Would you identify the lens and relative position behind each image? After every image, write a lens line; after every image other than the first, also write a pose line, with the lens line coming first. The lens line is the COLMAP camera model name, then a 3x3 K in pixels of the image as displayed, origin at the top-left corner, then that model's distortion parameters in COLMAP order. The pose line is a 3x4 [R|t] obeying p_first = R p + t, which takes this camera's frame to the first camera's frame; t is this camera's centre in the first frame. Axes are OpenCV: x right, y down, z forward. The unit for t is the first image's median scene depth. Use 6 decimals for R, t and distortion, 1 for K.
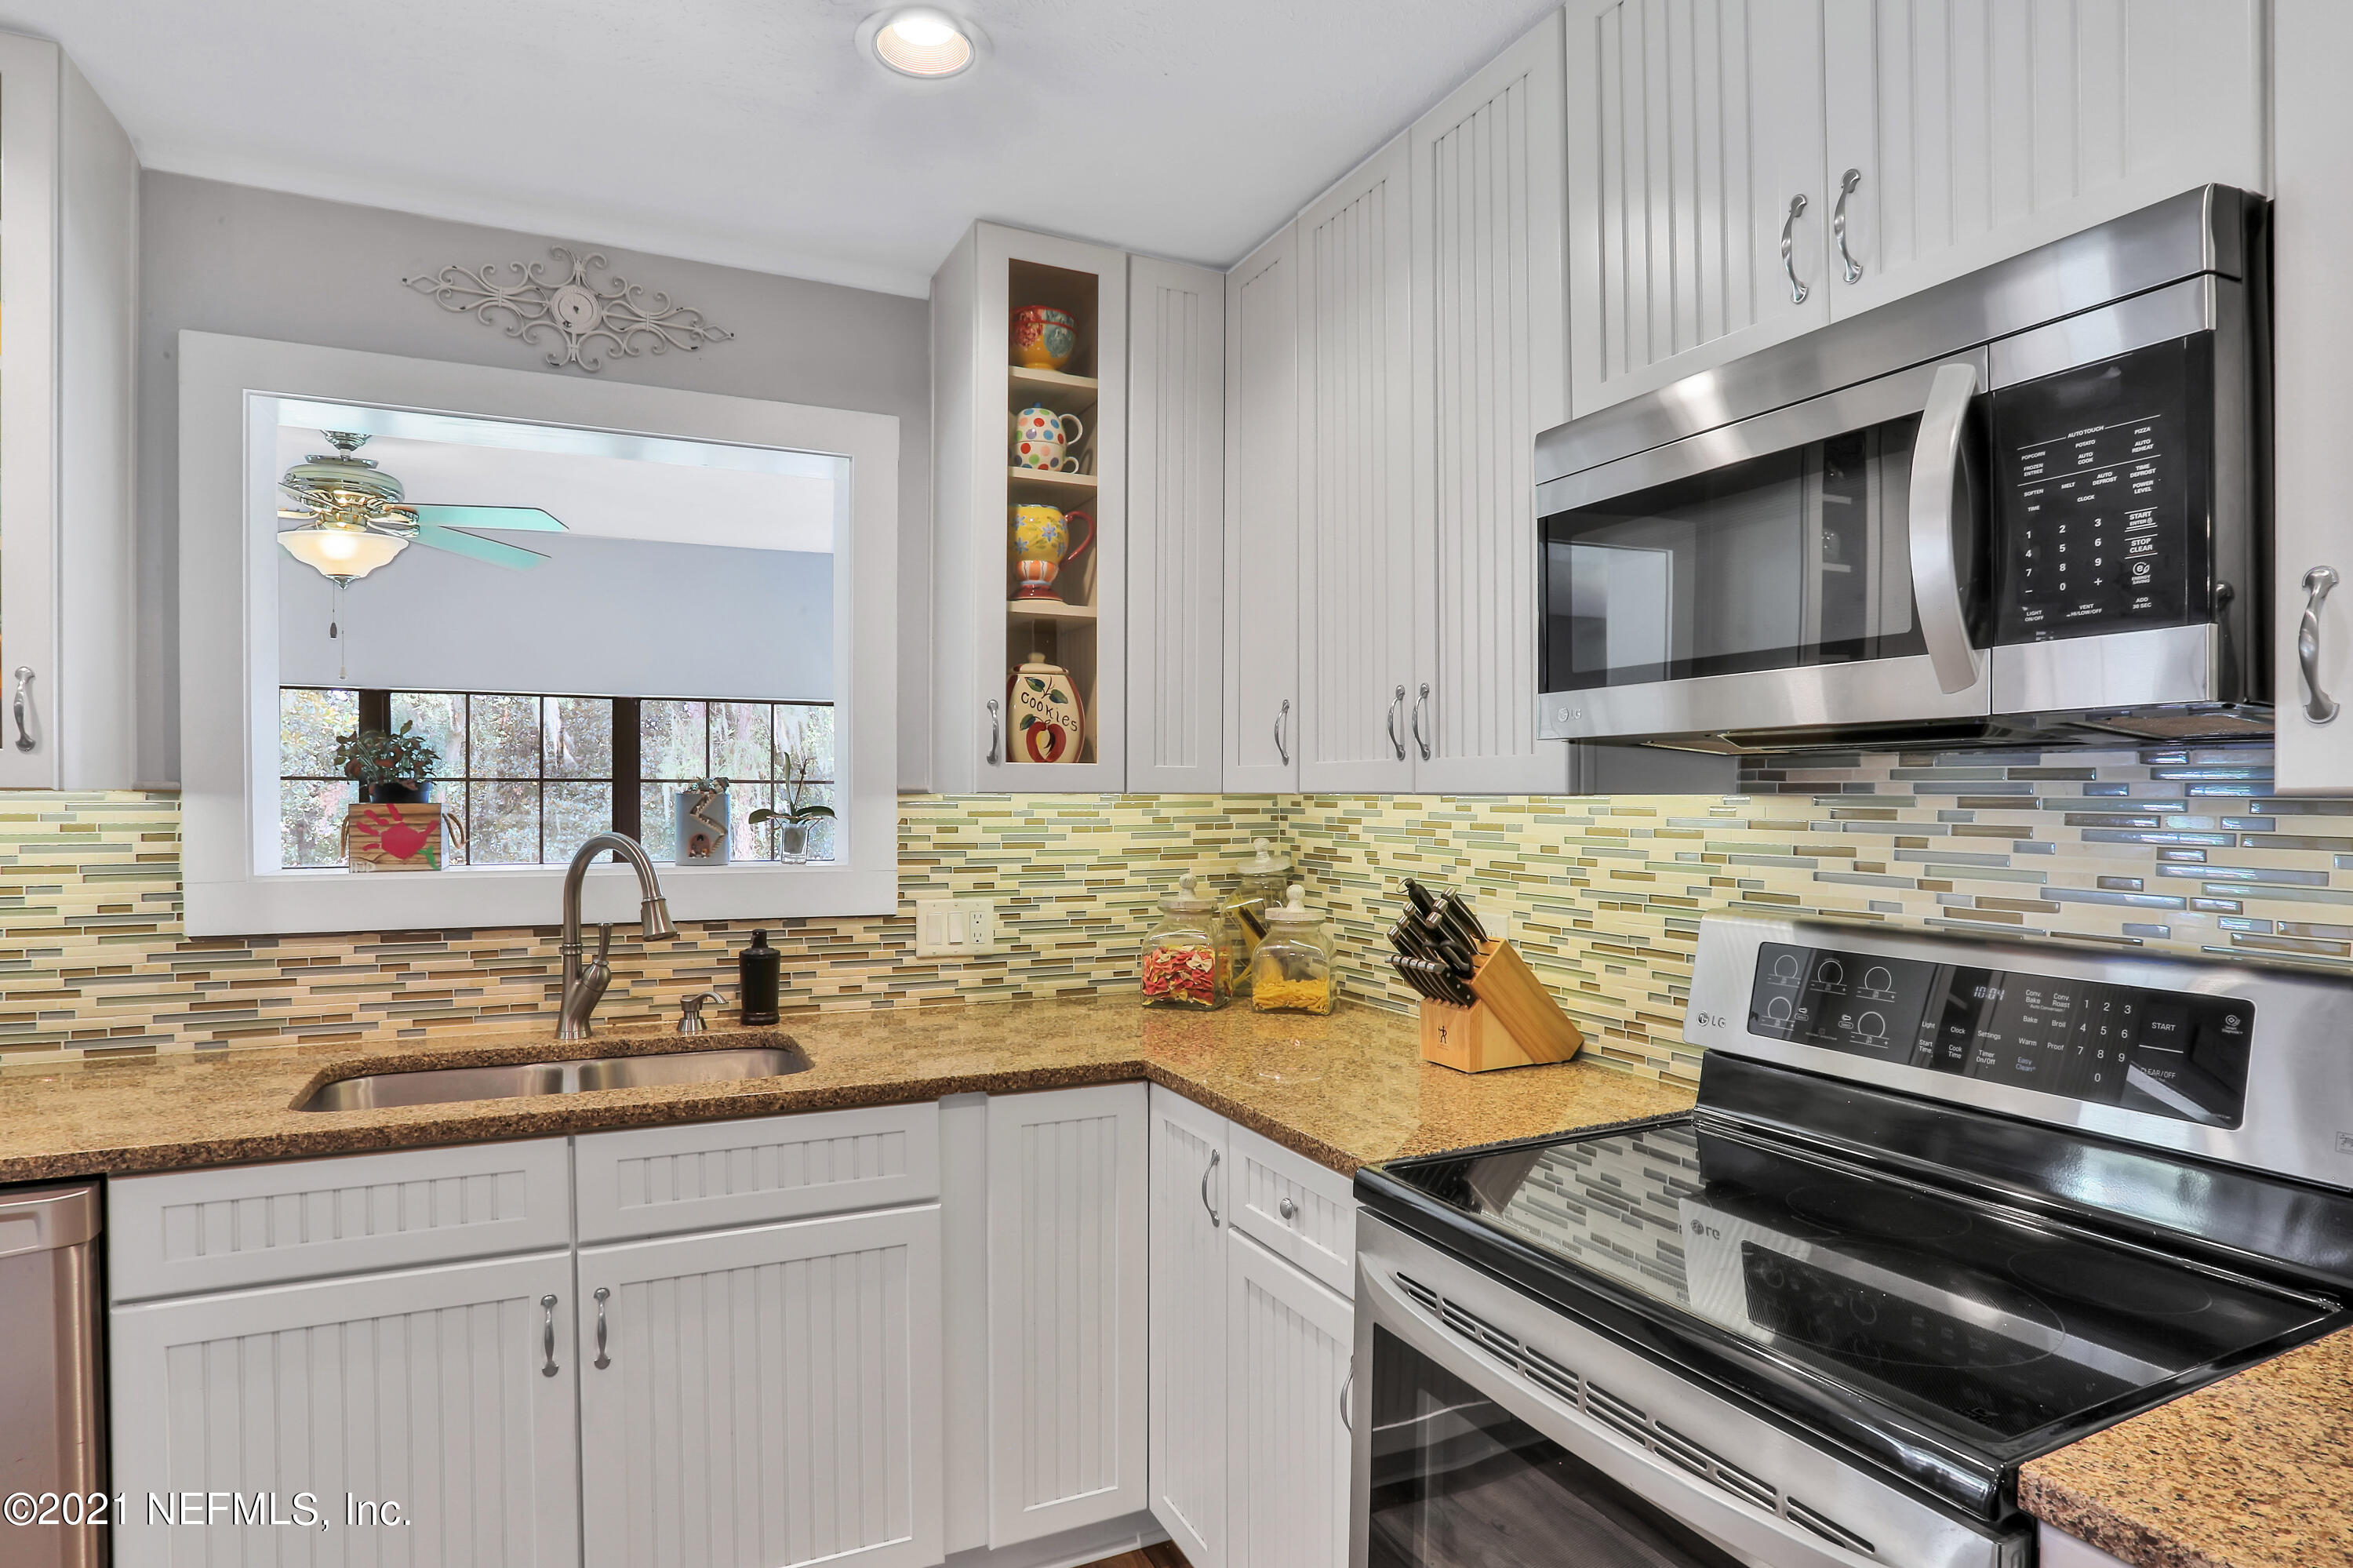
lens RADIAL K [[1252.9, 0, 1172.7], [0, 1252.9, 806.2], [0, 0, 1]] dist [-0.075256, 0.038774]
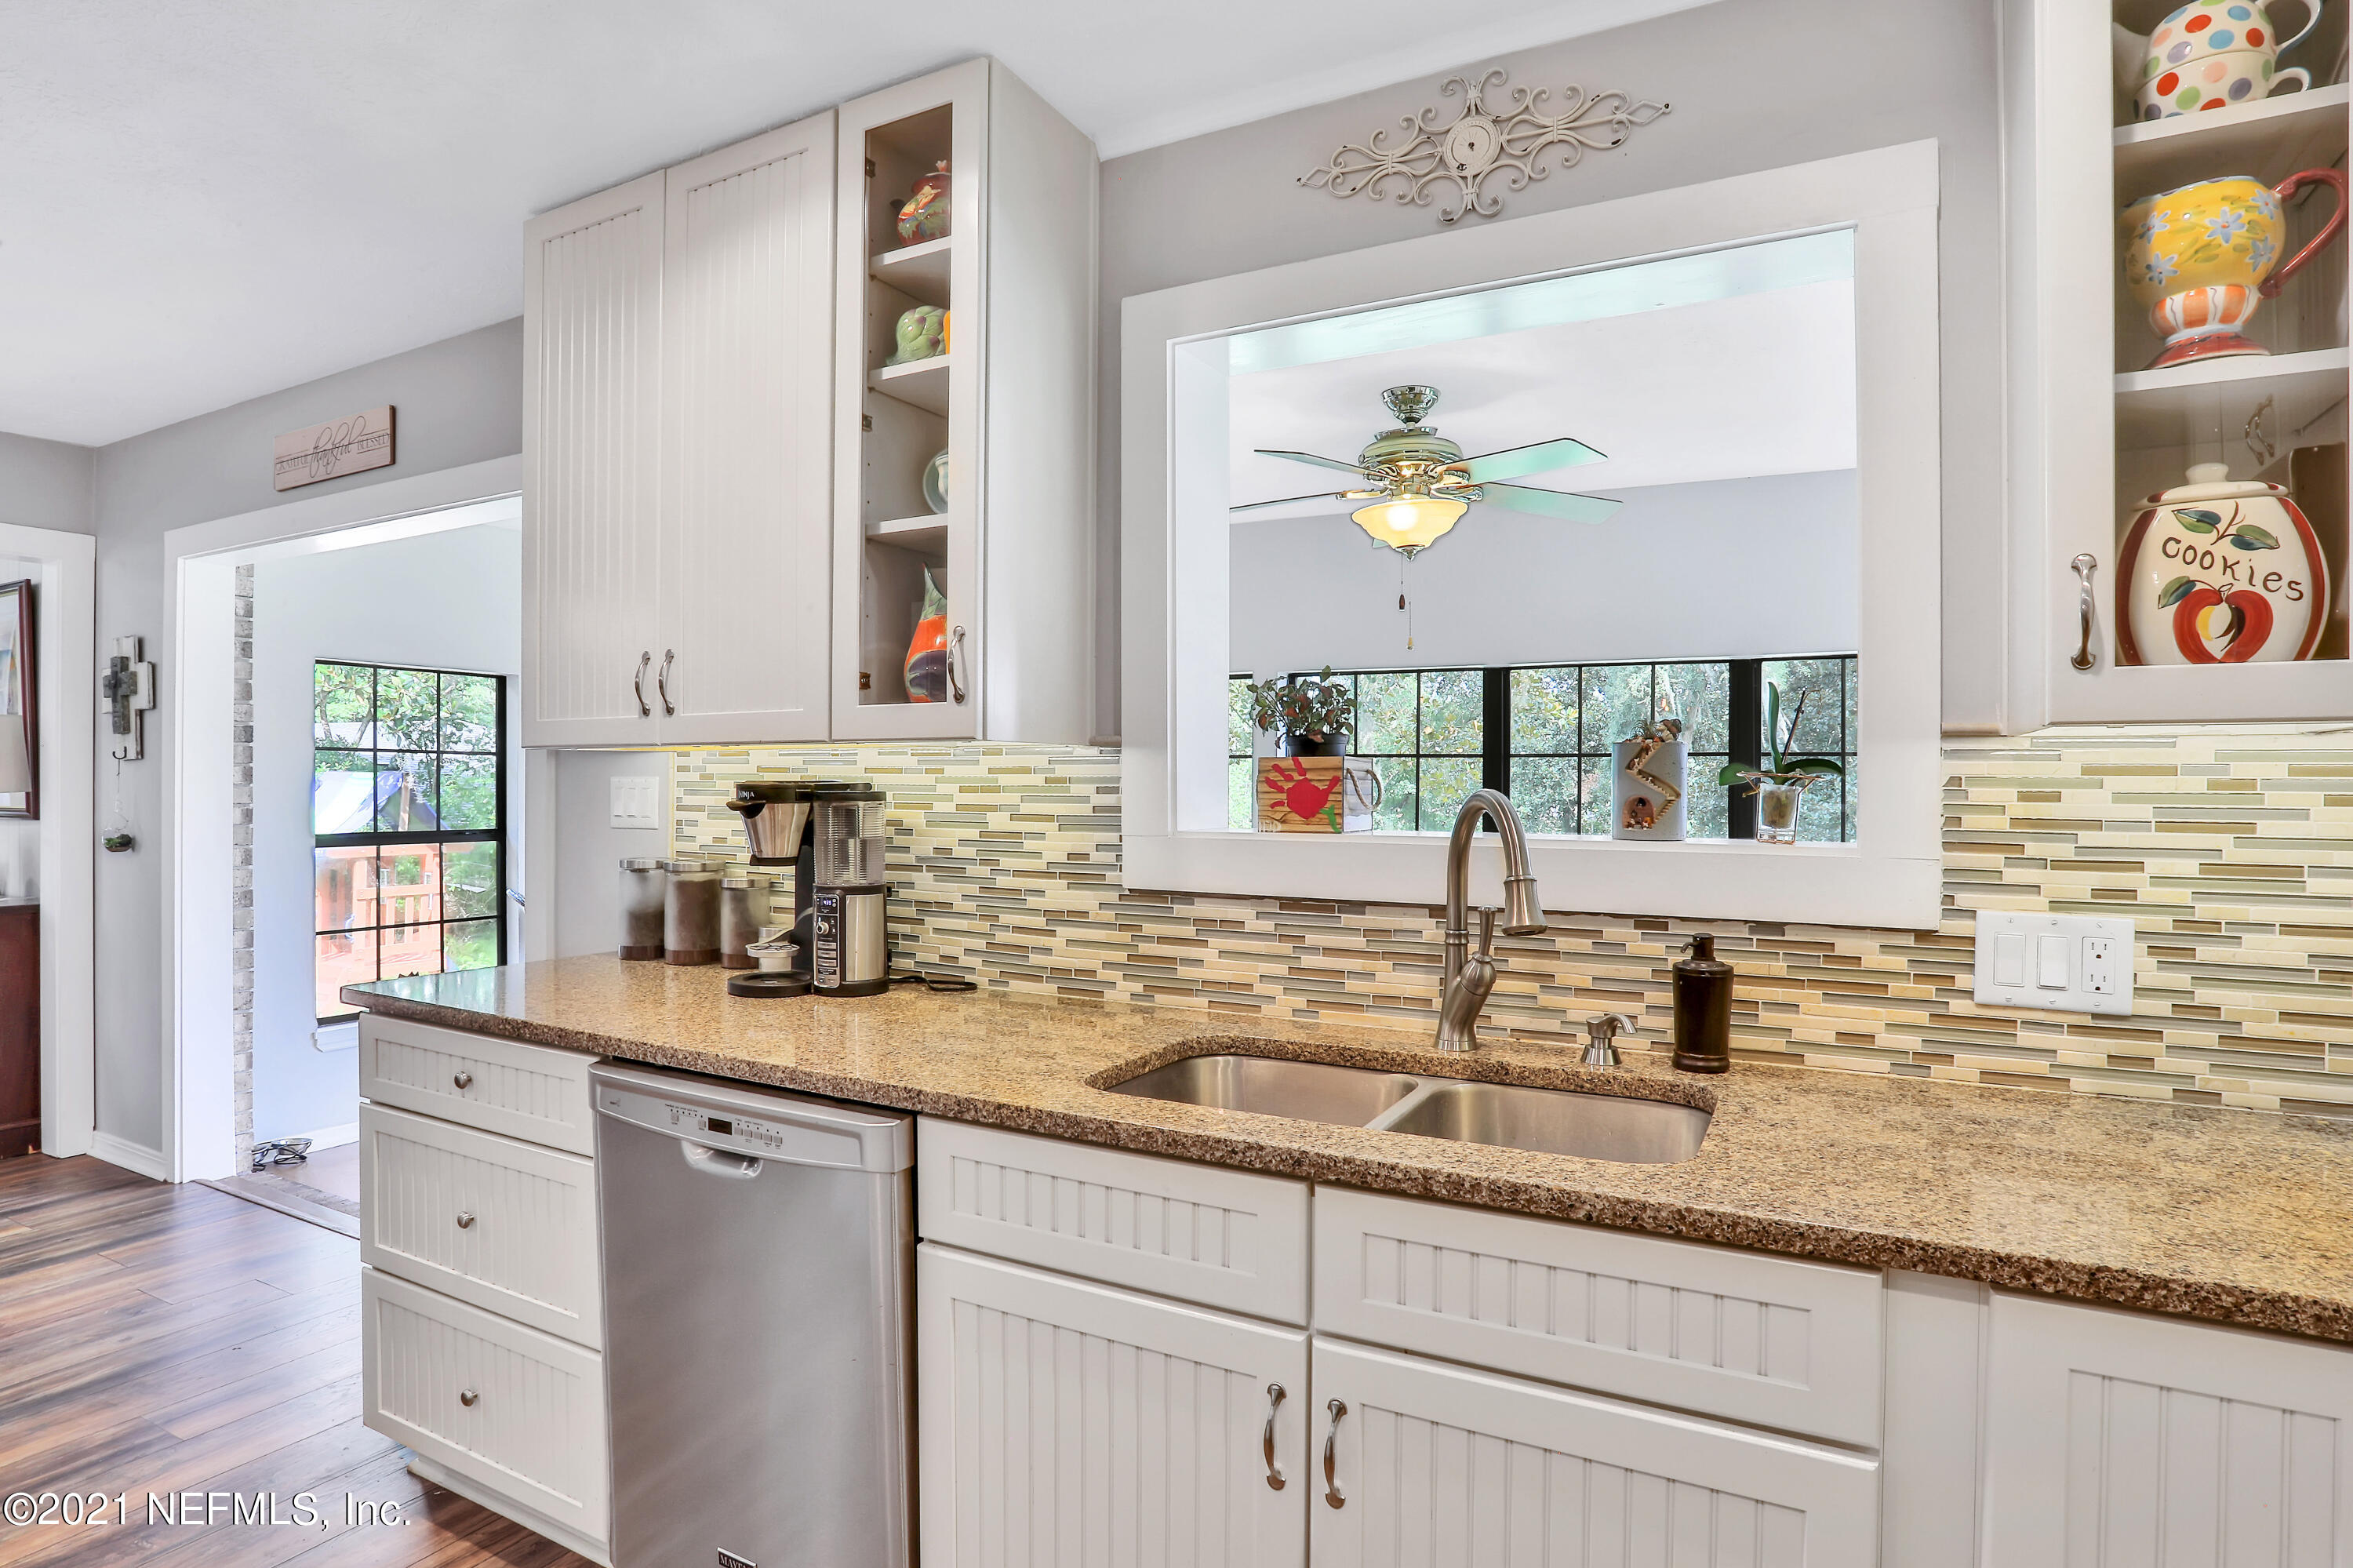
lens RADIAL K [[1249.4, 0, 1176.5], [0, 1249.4, 784.0], [0, 0, 1]] dist [-0.073893, 0.037219]
pose [[0.590697, -0.000014, -0.806894, 0.050961], [-0.009857, 0.999925, -0.007234, 0.024236], [0.806833, 0.012227, 0.590652, 0.366405]]
